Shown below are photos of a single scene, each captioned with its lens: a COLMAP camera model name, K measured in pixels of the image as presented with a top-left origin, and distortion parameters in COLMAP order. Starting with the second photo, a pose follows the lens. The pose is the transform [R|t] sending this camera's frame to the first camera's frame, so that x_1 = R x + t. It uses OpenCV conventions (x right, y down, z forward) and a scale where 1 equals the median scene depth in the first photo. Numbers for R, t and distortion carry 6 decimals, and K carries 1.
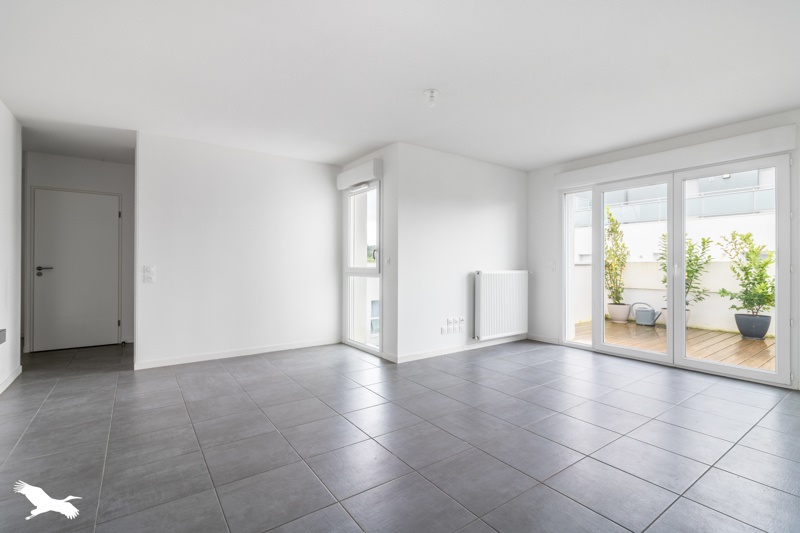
lens RADIAL K [[372.7, 0, 399.6], [0, 372.7, 266.5], [0, 0, 1]] dist [-0.000941, -0.000272]
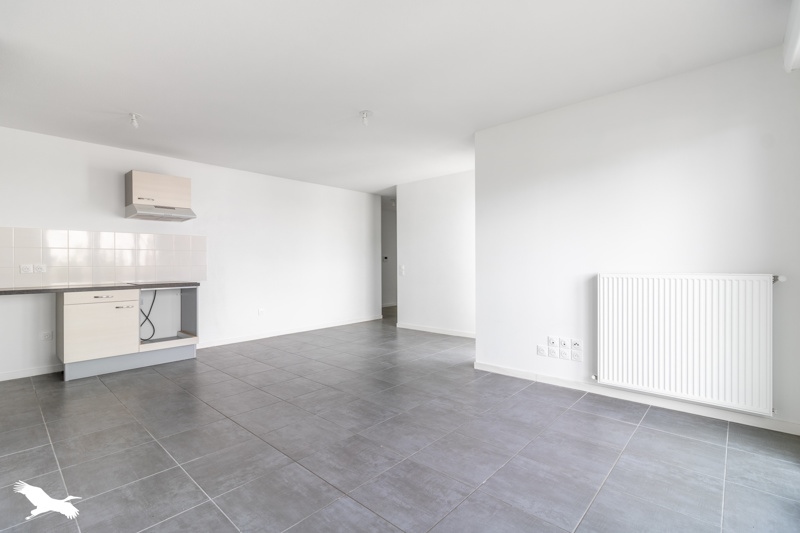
lens RADIAL K [[372.7, 0, 399.6], [0, 372.7, 265.3], [0, 0, 1]] dist [-0.000941, -0.000272]
pose [[0.213154, 0.002908, -0.977014, 0.794988], [0.007532, 0.999961, 0.004619, -0.009118], [0.976990, -0.008344, 0.213123, 0.547816]]
